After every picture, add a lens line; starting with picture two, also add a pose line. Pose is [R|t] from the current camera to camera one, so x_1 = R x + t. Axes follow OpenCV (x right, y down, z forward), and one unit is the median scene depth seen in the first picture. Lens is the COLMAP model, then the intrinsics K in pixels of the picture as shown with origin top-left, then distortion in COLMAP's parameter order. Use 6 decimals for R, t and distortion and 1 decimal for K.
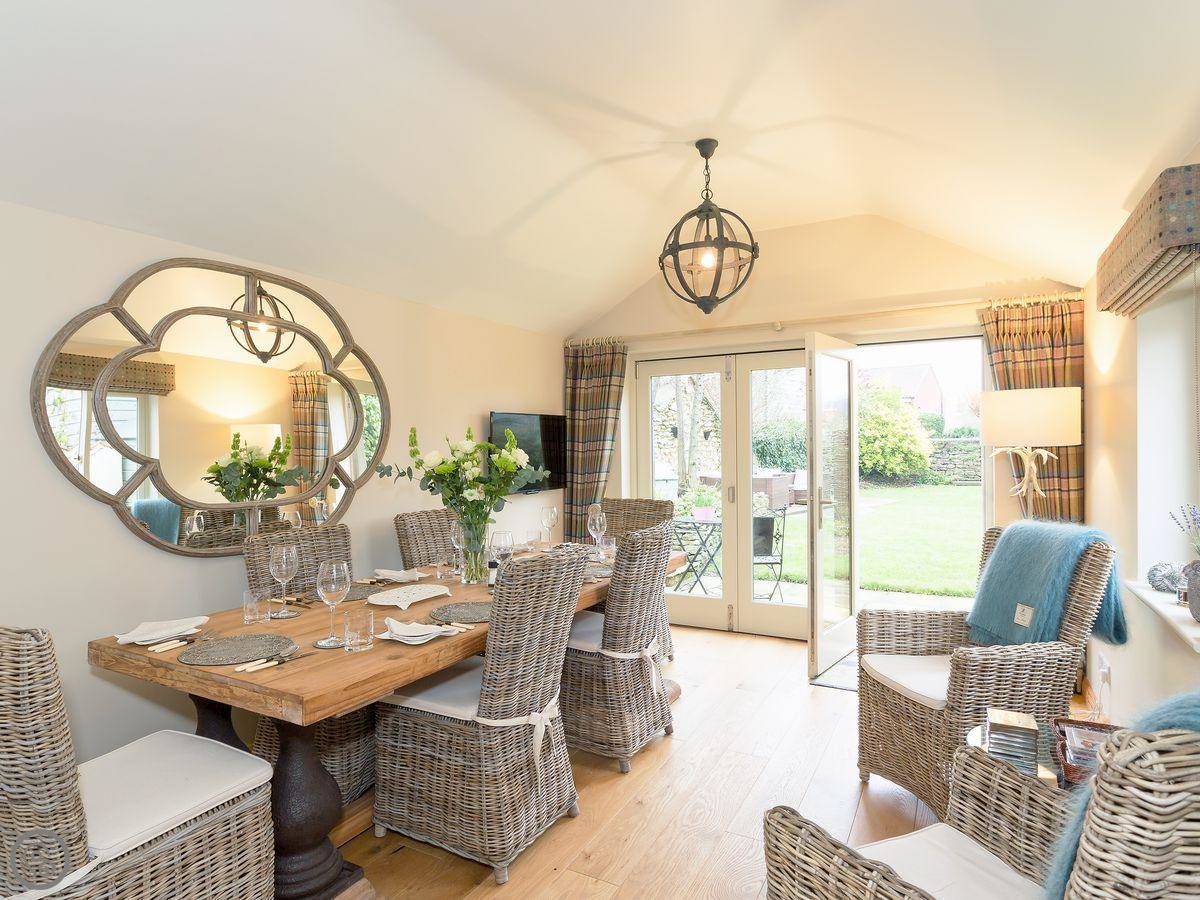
lens RADIAL K [[668.0, 0, 603.8], [0, 668.0, 453.9], [0, 0, 1]] dist [-0.011231, 0.001382]
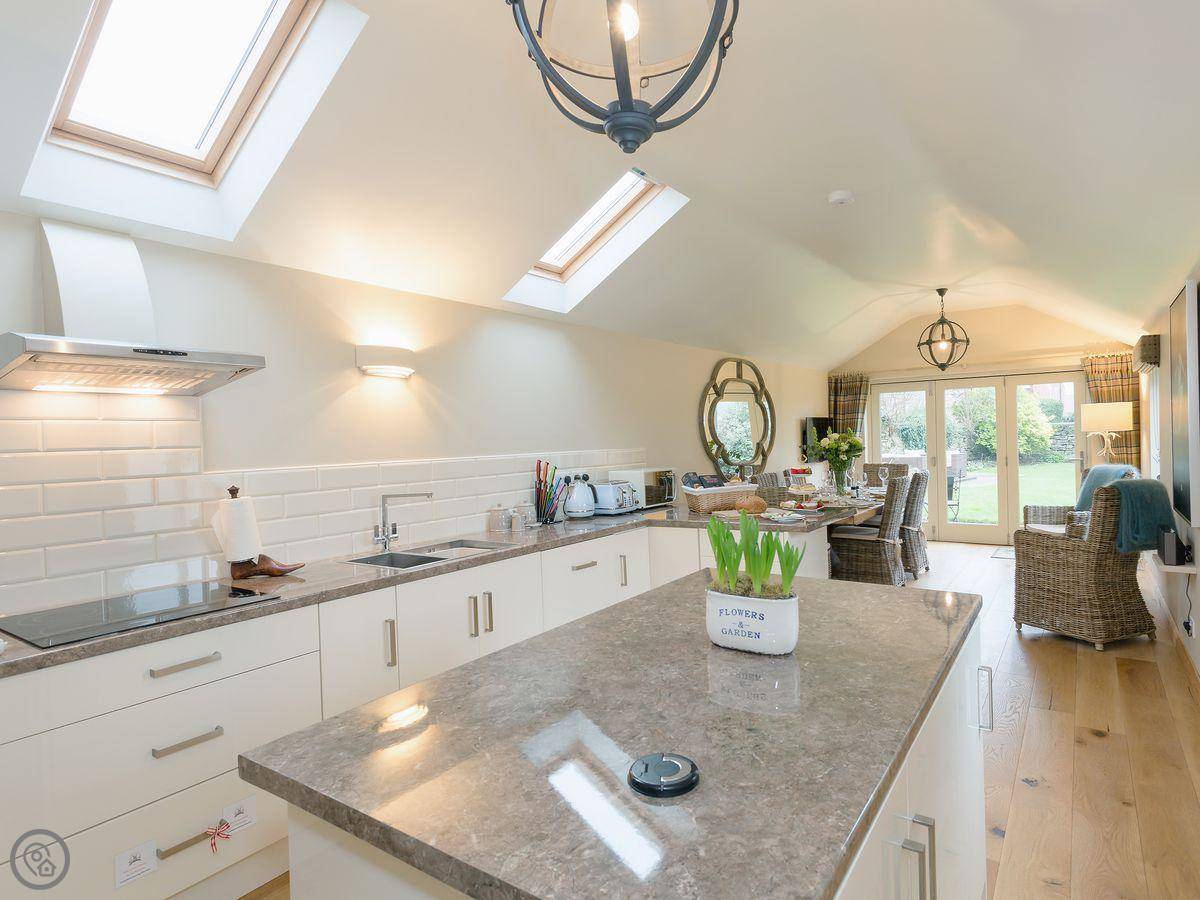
lens RADIAL K [[668.0, 0, 639.0], [0, 668.0, 445.9], [0, 0, 1]] dist [-0.011231, 0.001382]
pose [[0.995273, -0.016040, -0.095787, -0.496335], [0.016538, 0.999854, 0.004409, 0.000654], [0.095703, -0.005973, 0.995392, -0.975048]]
